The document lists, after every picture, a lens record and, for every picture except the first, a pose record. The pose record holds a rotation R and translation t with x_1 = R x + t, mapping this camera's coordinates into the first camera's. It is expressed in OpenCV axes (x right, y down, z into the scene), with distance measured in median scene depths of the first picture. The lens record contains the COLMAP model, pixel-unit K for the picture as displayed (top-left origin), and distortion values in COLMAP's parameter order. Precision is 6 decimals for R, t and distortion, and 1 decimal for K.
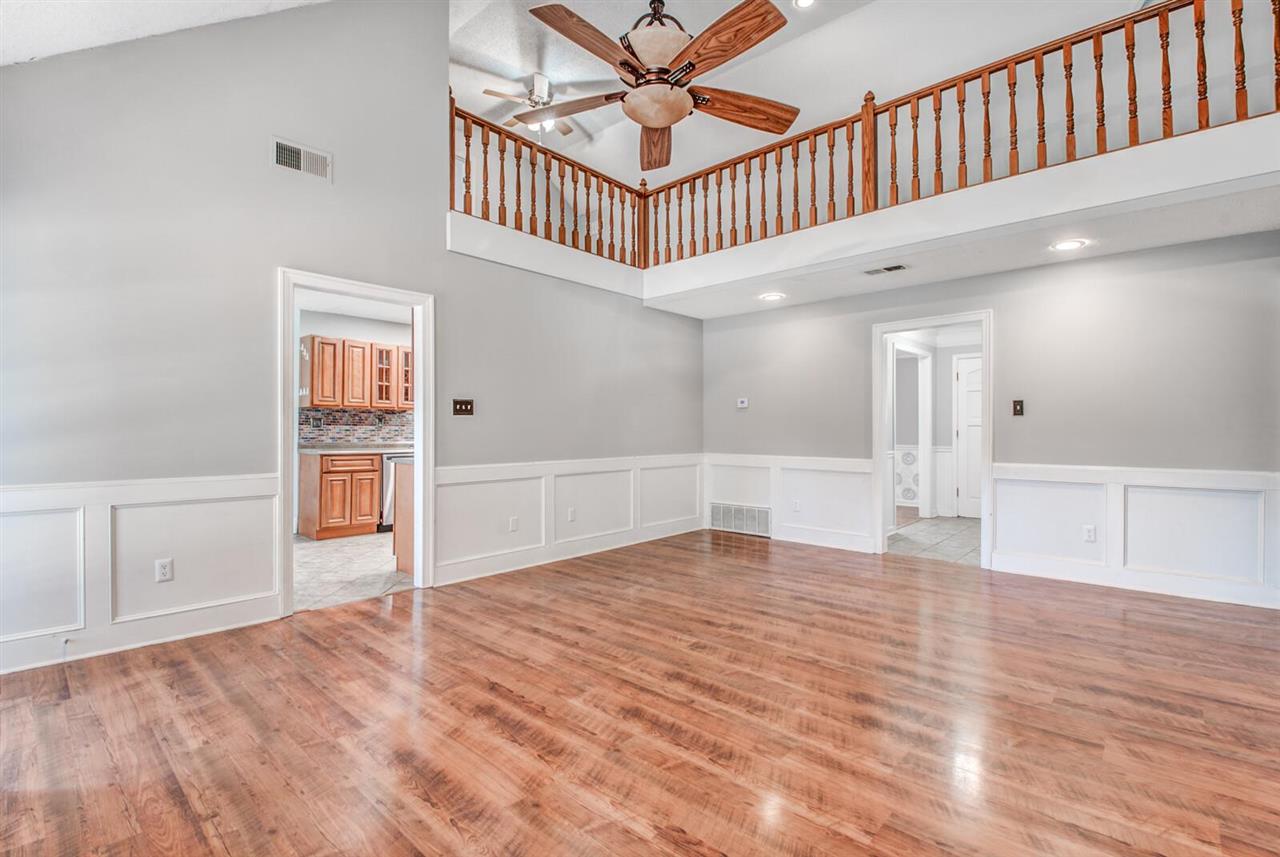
lens RADIAL K [[588.1, 0, 647.6], [0, 588.1, 426.7], [0, 0, 1]] dist [-0.001226, -0.001183]
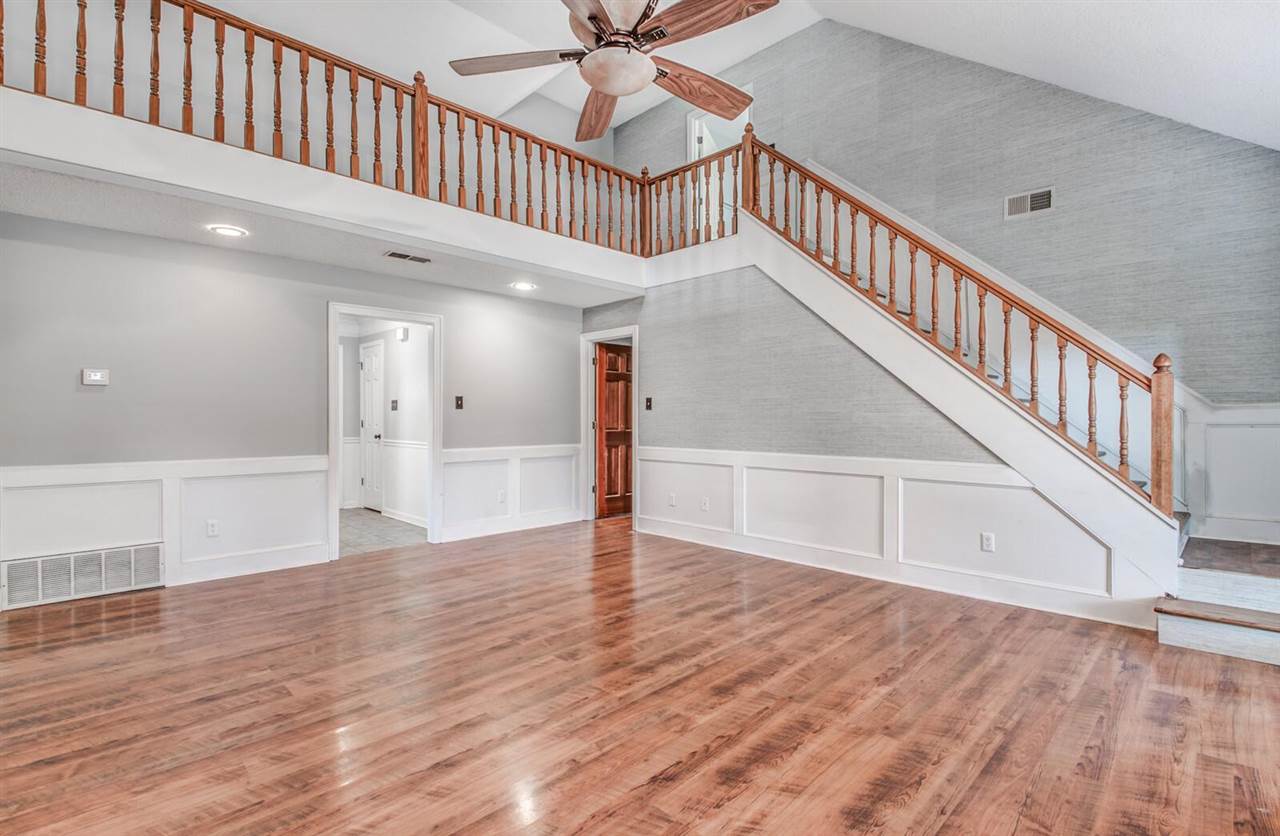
lens RADIAL K [[592.3, 0, 647.4], [0, 592.3, 416.3], [0, 0, 1]] dist [0.005155, -0.001999]
pose [[0.046504, 0.001884, 0.998916, -0.655705], [-0.000468, 0.999998, -0.001864, -0.001174], [-0.998918, -0.000380, 0.046505, 0.652030]]
